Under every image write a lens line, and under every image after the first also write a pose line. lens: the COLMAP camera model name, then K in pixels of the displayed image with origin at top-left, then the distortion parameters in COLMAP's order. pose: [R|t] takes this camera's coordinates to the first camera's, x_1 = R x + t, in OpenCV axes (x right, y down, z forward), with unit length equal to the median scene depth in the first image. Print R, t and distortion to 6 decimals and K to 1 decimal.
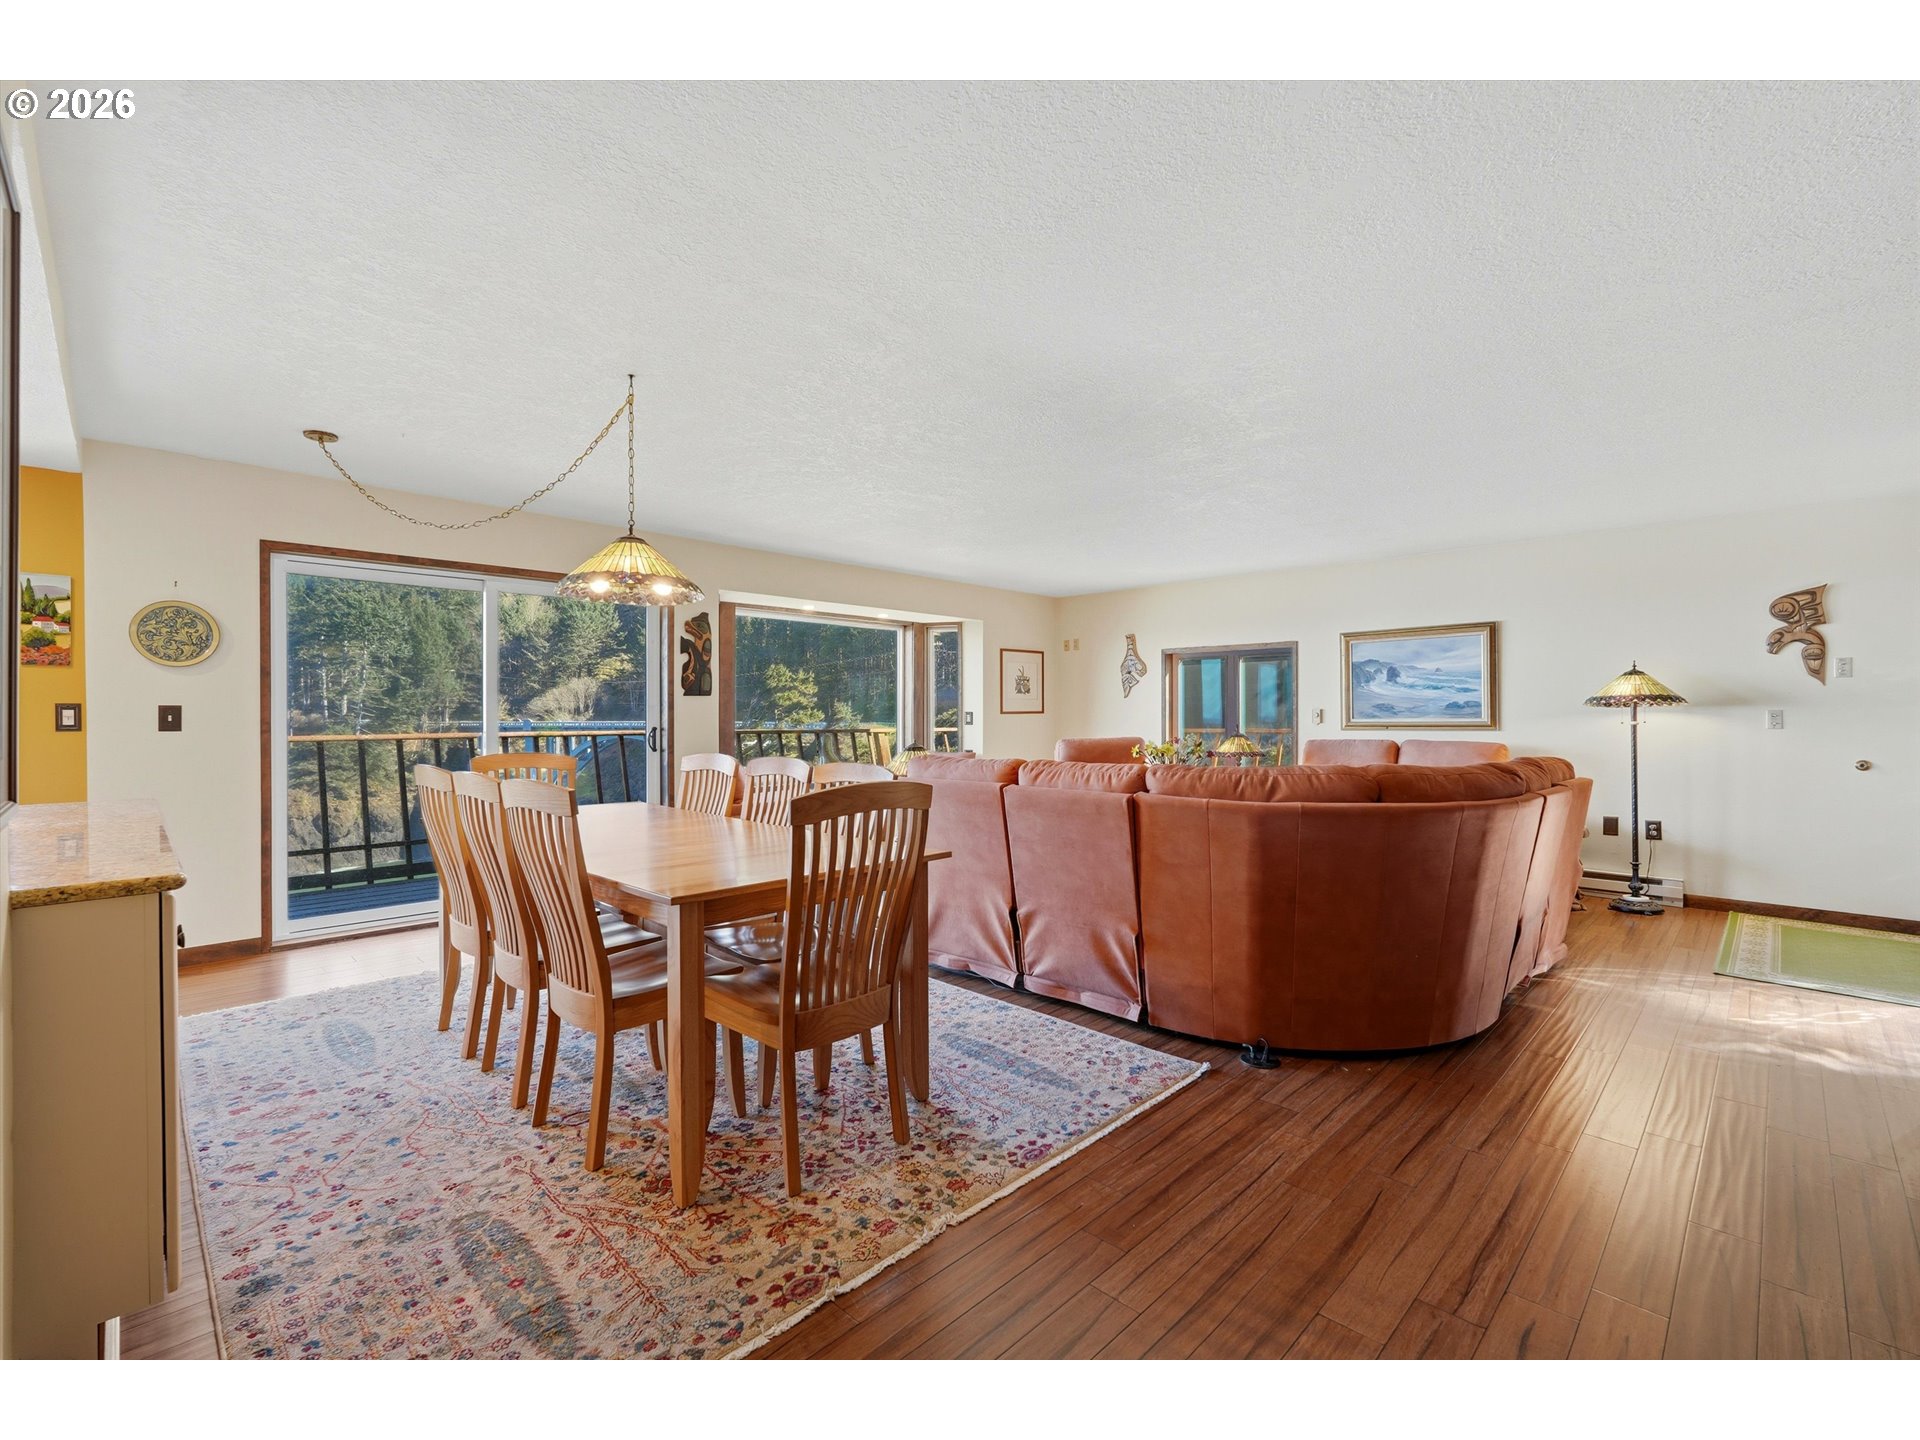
lens RADIAL K [[837.5, 0, 958.7], [0, 837.5, 725.3], [0, 0, 1]] dist [0.000247, 0.000200]
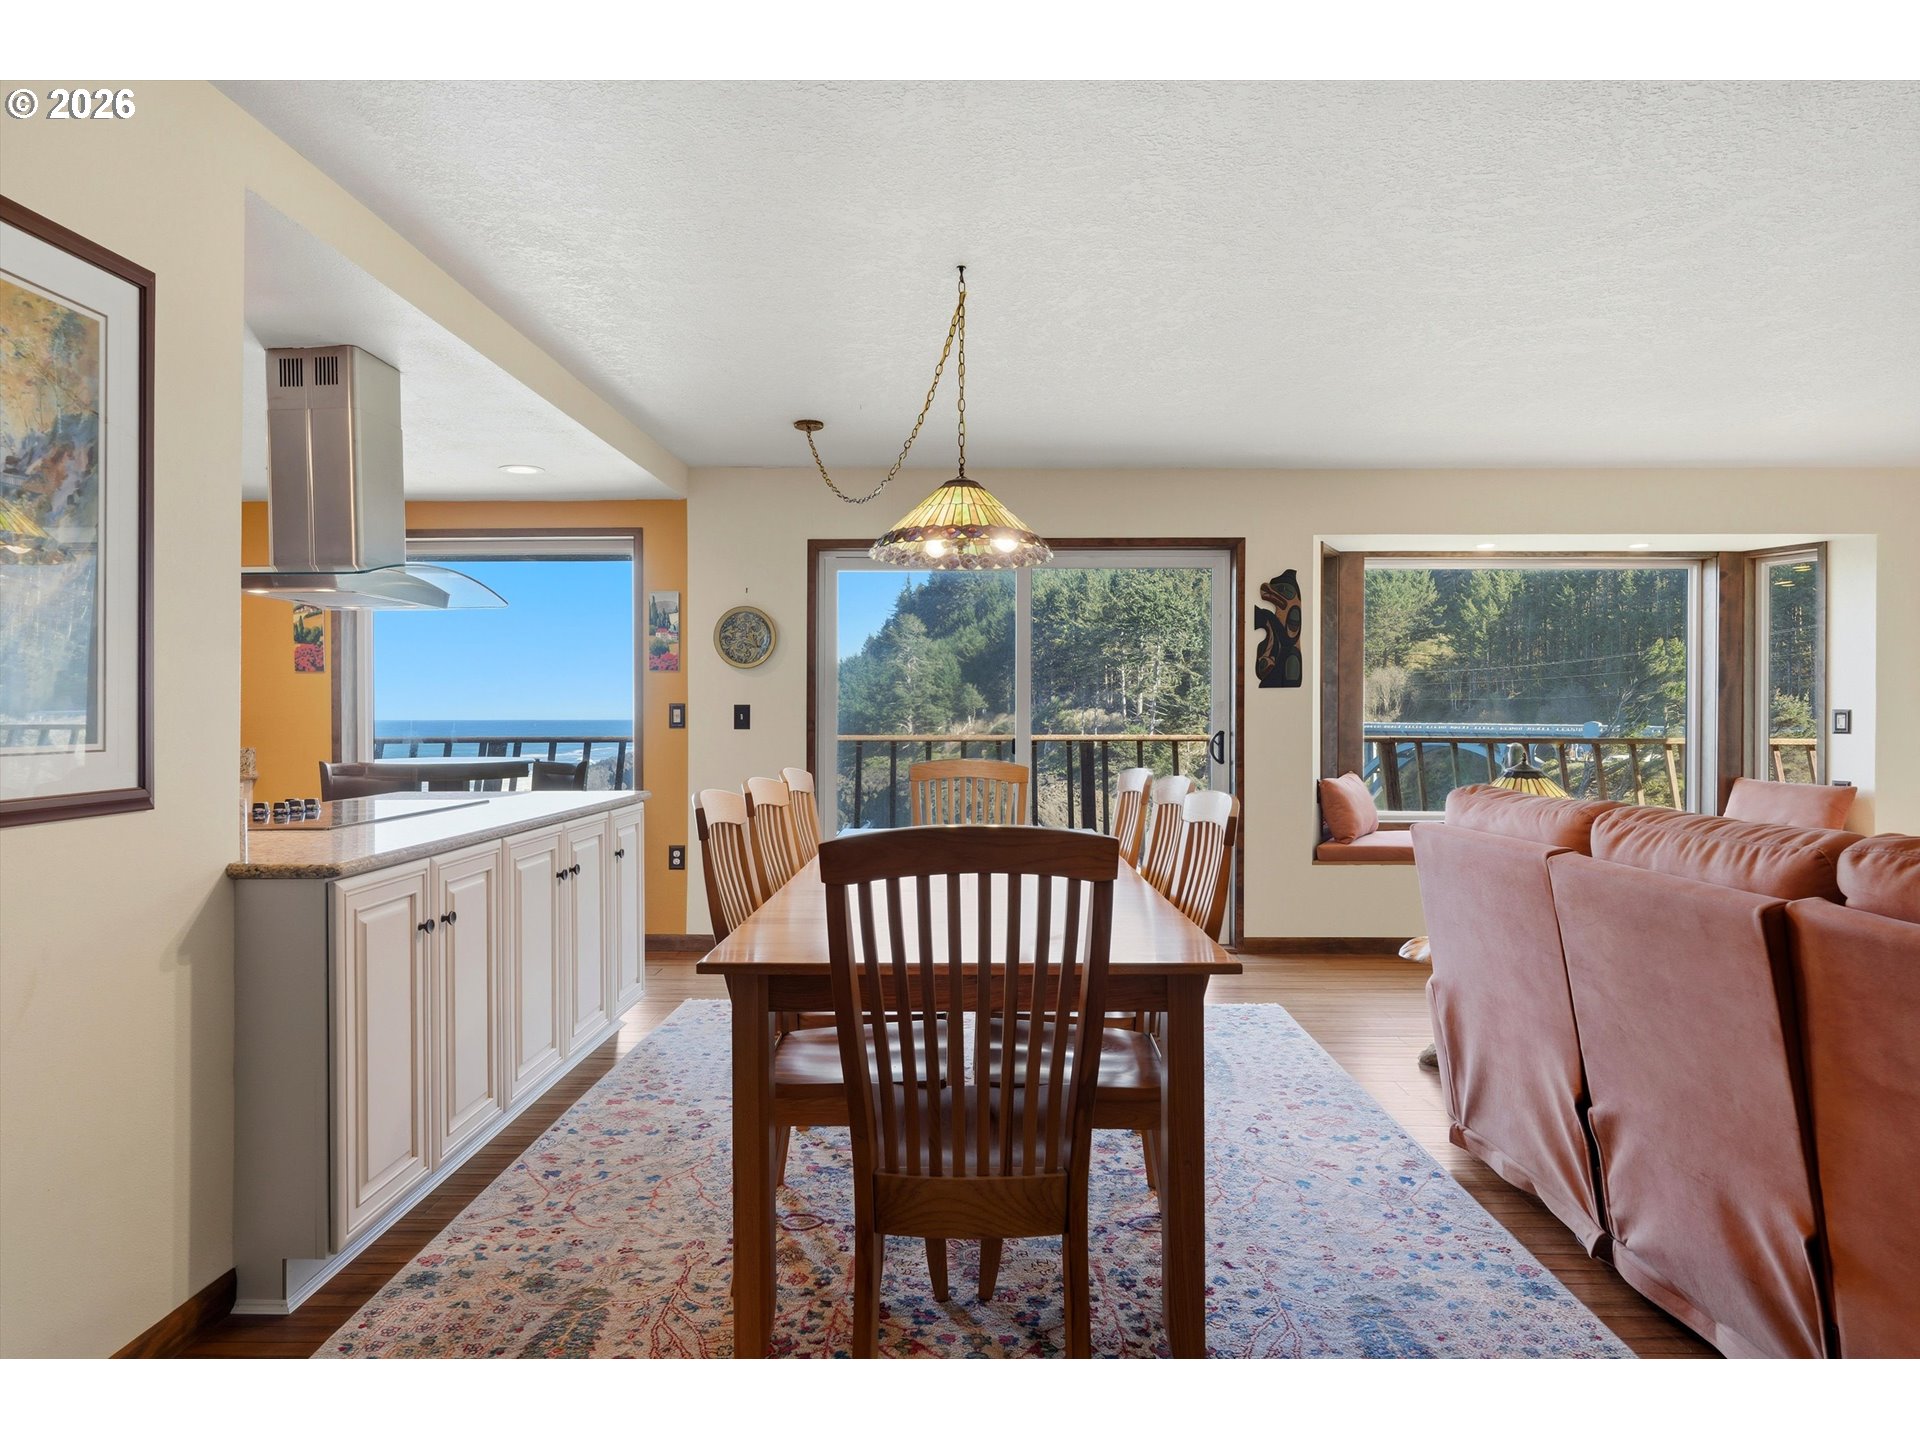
lens RADIAL K [[1082.0, 0, 960.0], [0, 1082.0, 720.0], [0, 0, 1]] dist [0.002400, 0.001288]
pose [[0.693971, 0.004975, -0.719986, 0.241617], [-0.010325, 0.999942, -0.003043, -0.002925], [0.719929, 0.009546, 0.693982, 0.244923]]
